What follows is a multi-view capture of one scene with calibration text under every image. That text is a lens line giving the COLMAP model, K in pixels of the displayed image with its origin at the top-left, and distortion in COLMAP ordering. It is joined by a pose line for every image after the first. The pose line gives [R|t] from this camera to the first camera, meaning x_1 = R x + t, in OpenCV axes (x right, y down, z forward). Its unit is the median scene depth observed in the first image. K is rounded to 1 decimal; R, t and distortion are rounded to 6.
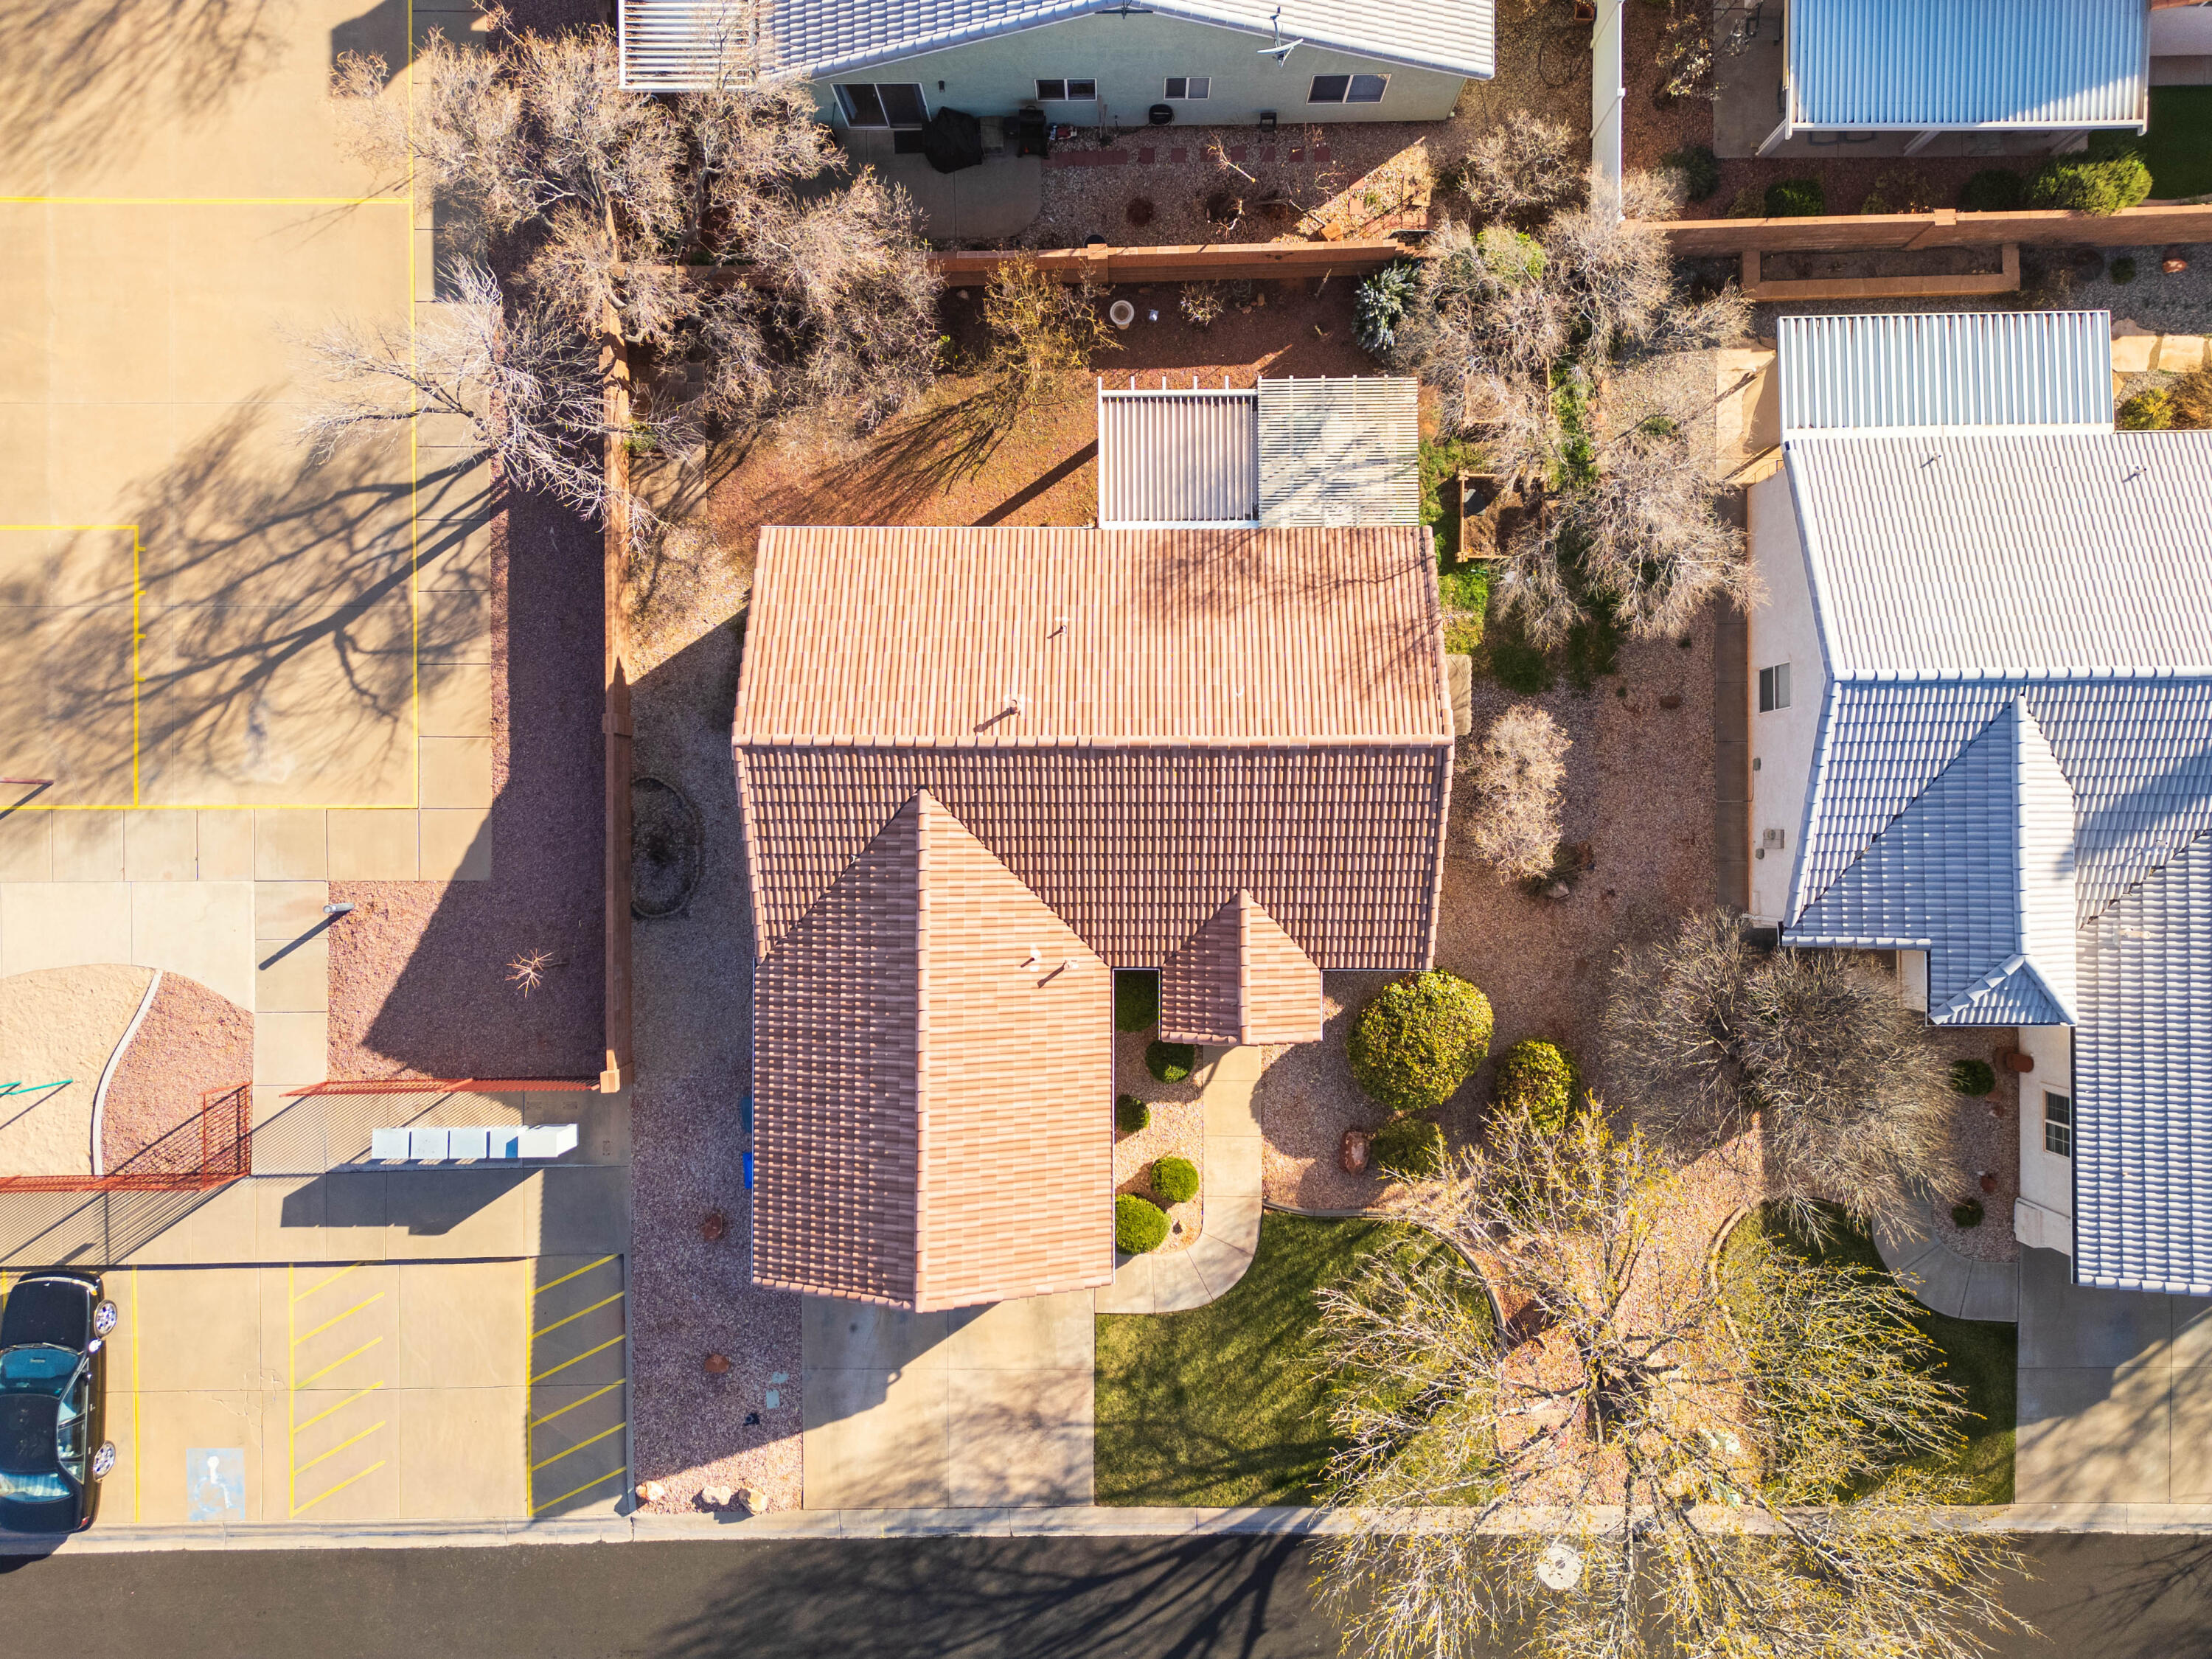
lens RADIAL K [[1550.5, 0, 1110.0], [0, 1550.5, 828.0], [0, 0, 1]] dist [0.078639, -0.070292]
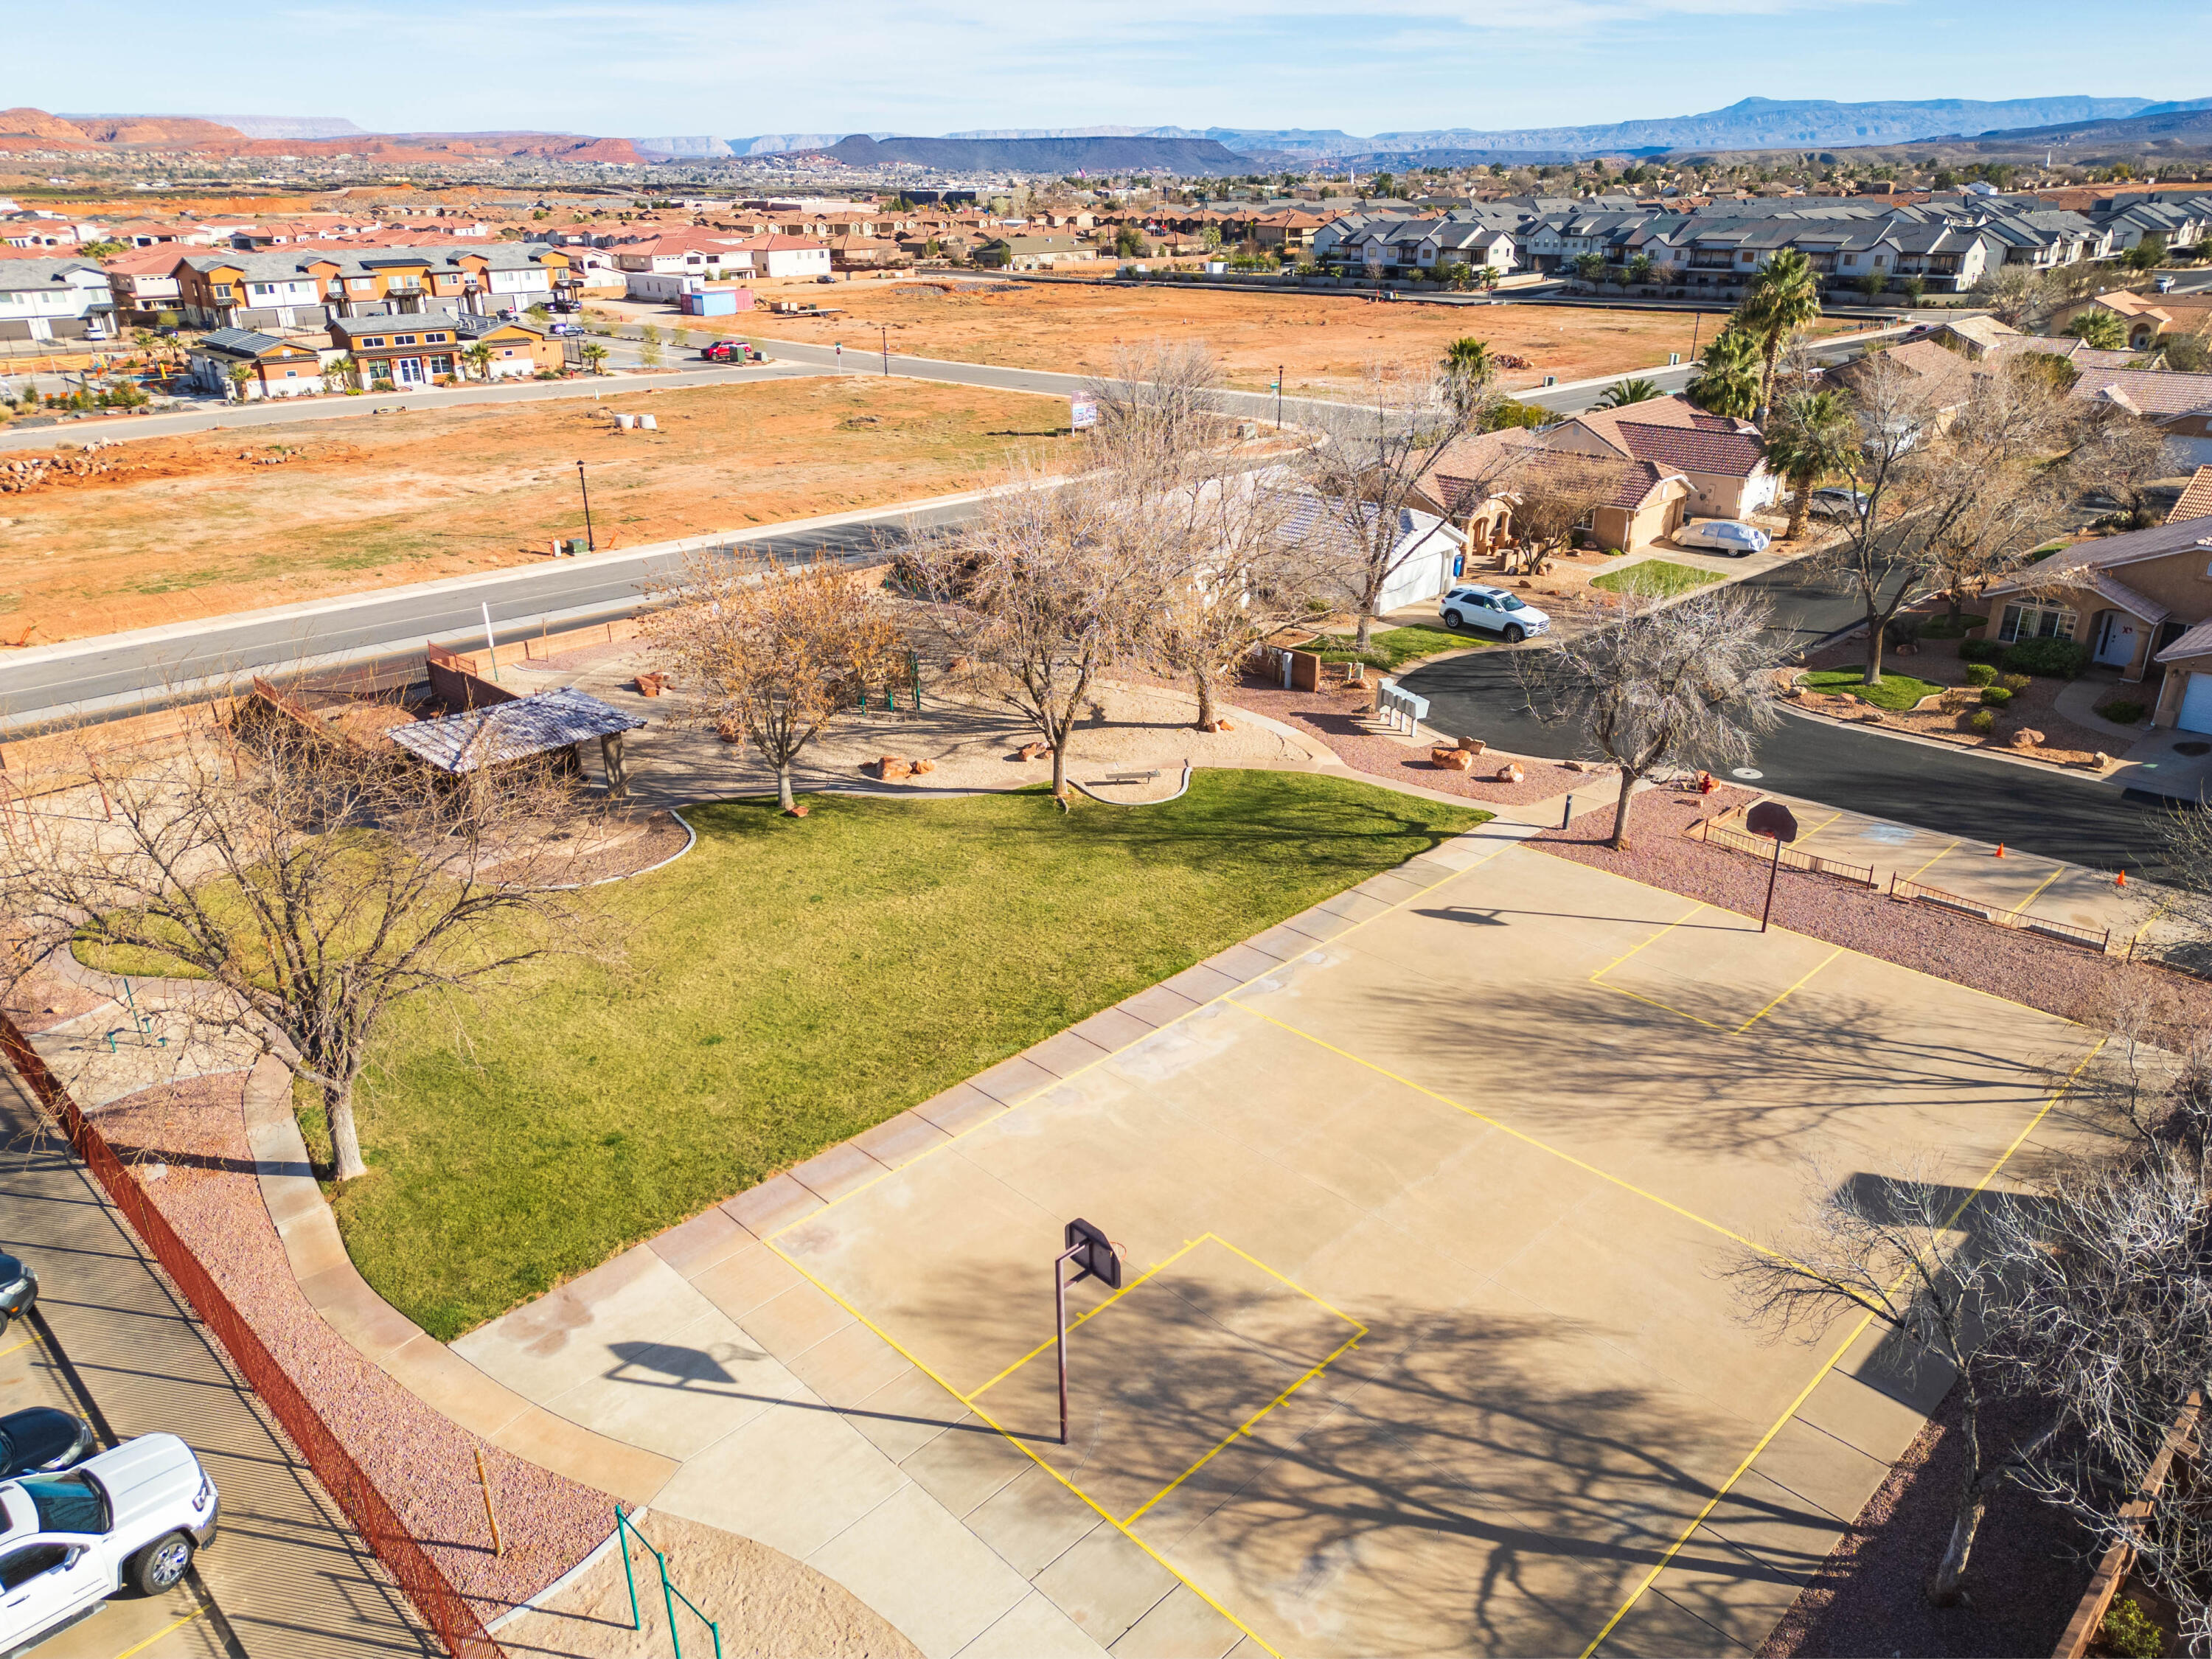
lens RADIAL K [[1534.4, 0, 1114.5], [0, 1534.4, 882.1], [0, 0, 1]] dist [0.054932, -0.037989]
pose [[0.703054, 0.304067, -0.642852, -0.268601], [-0.711133, 0.303353, -0.634245, 0.333426], [0.002158, 0.903062, 0.429505, 0.452861]]
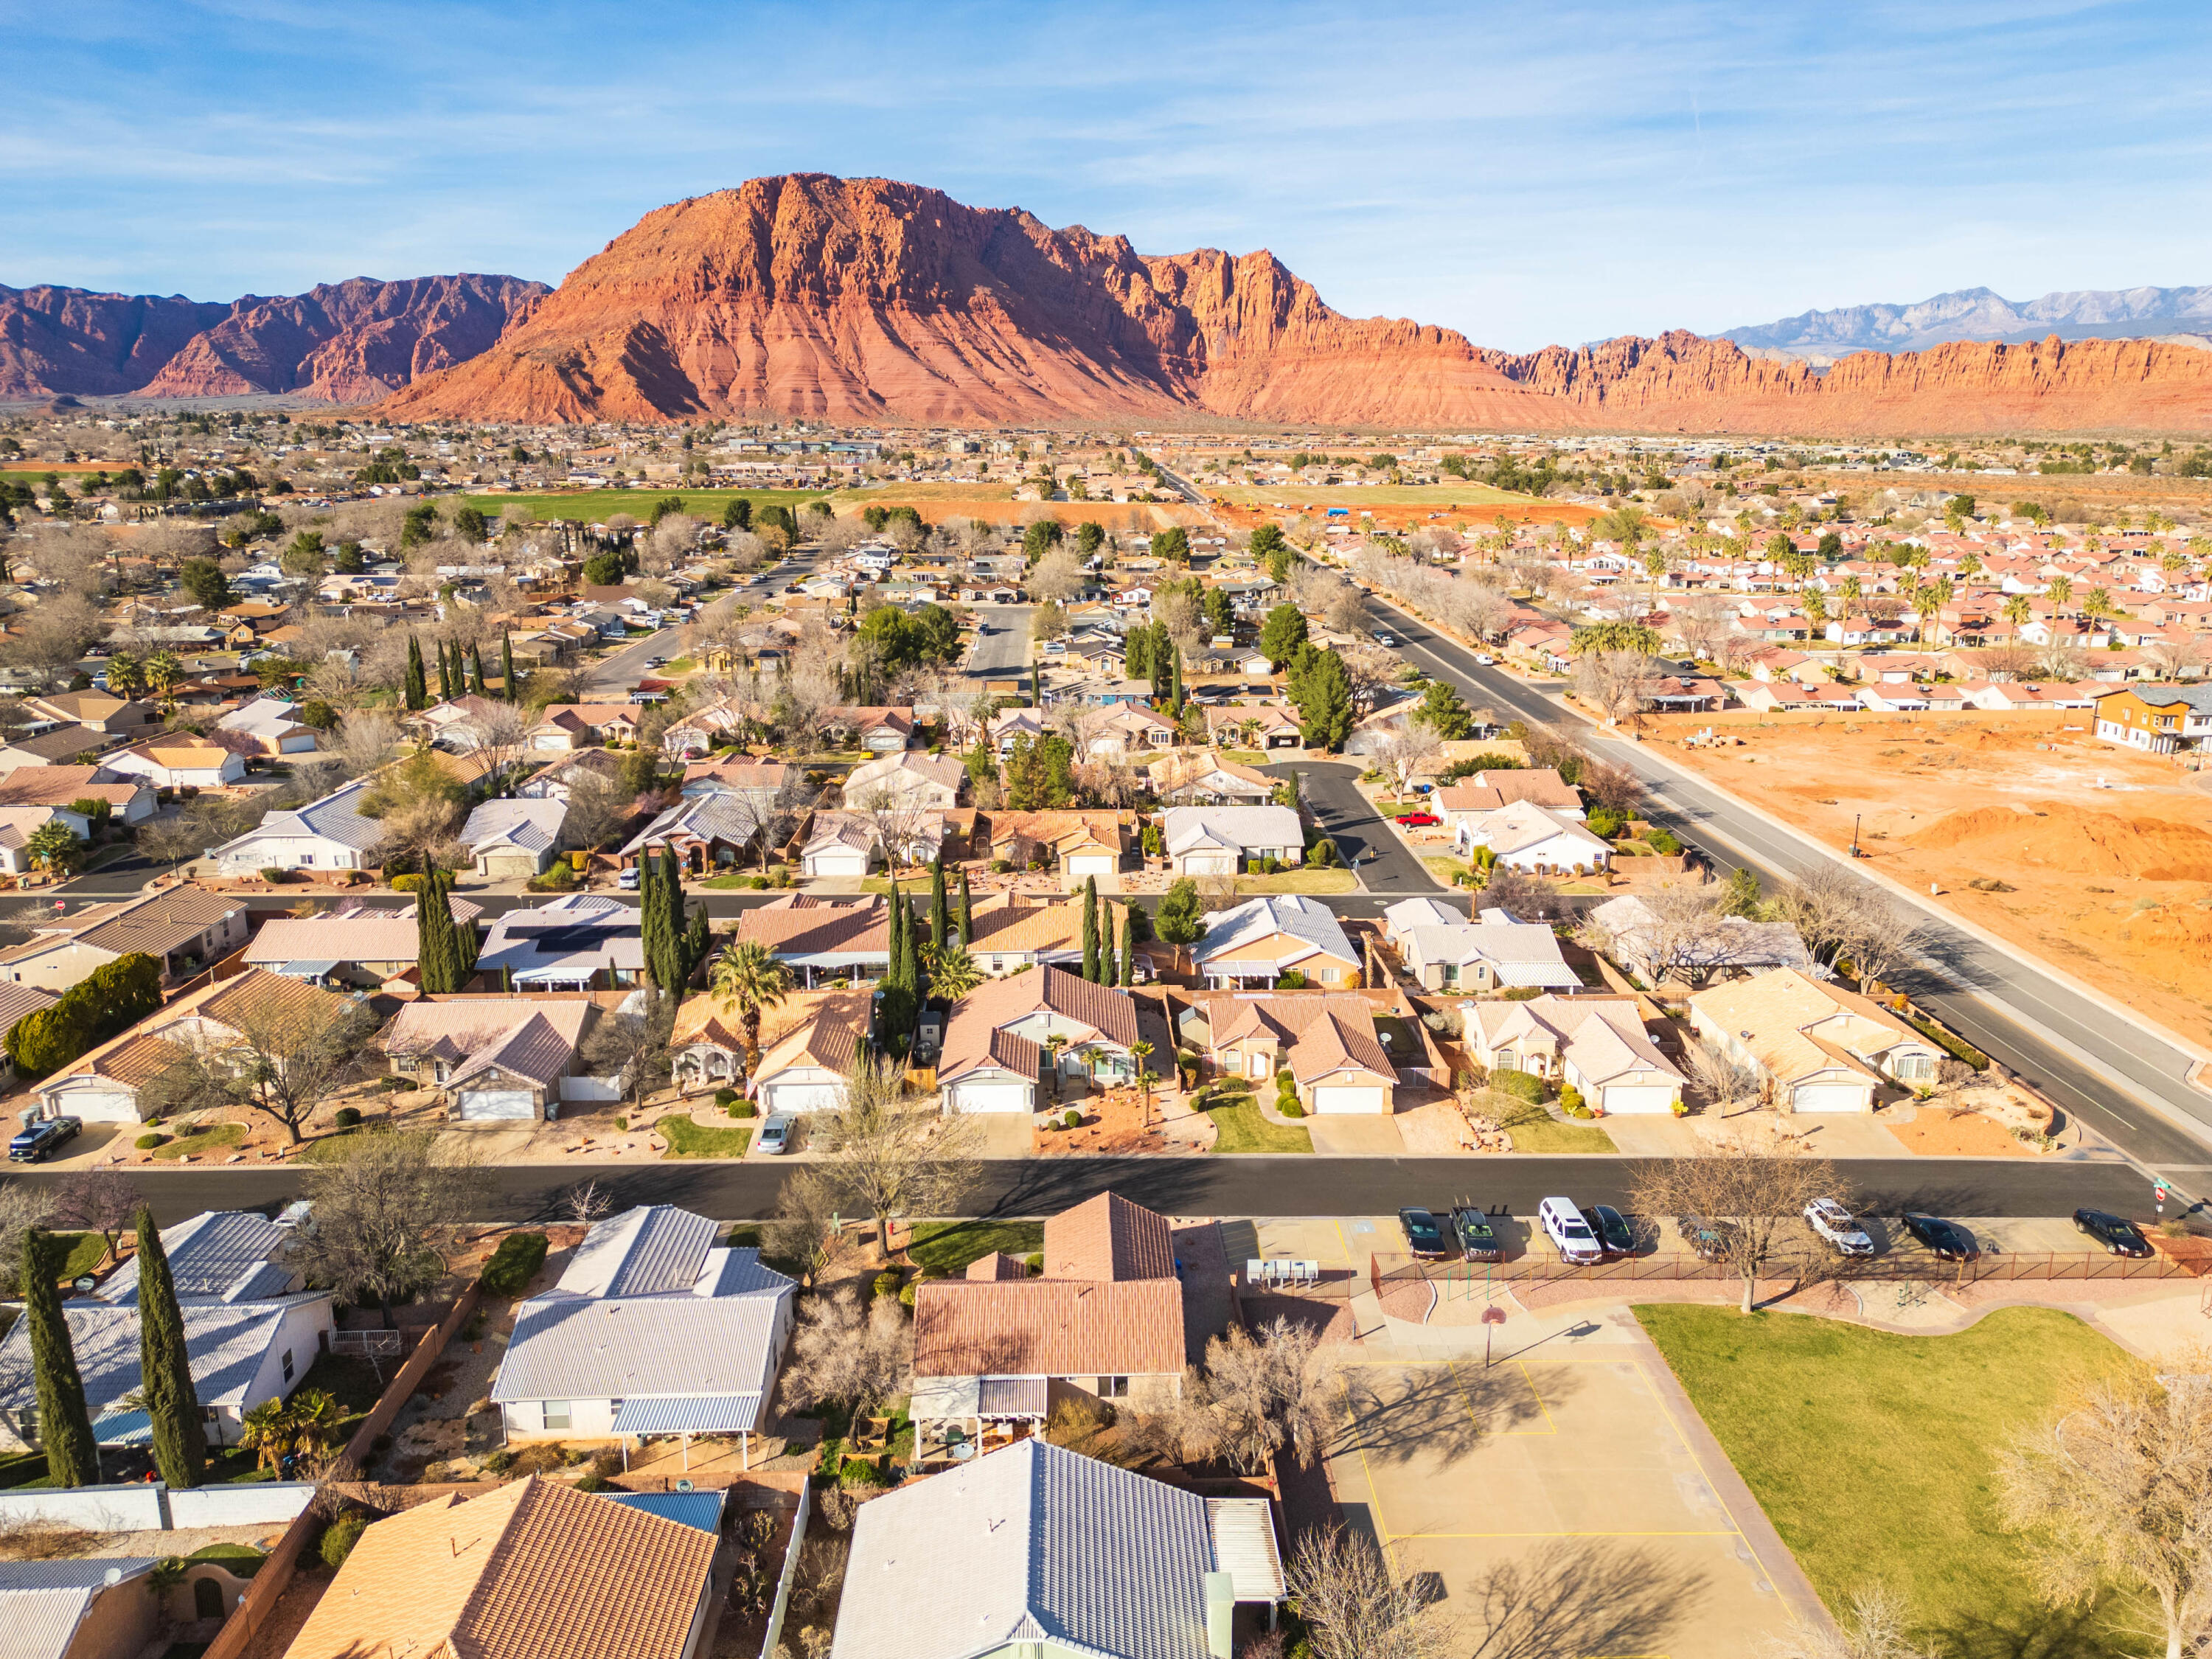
lens RADIAL K [[1550.3, 0, 1107.9], [0, 1550.3, 826.6], [0, 0, 1]] dist [0.084355, -0.085621]
pose [[-0.999632, 0.013382, -0.023606, -0.049457], [-0.026127, -0.239723, 0.970490, -2.138036], [0.007328, 0.970749, 0.239984, -0.376451]]
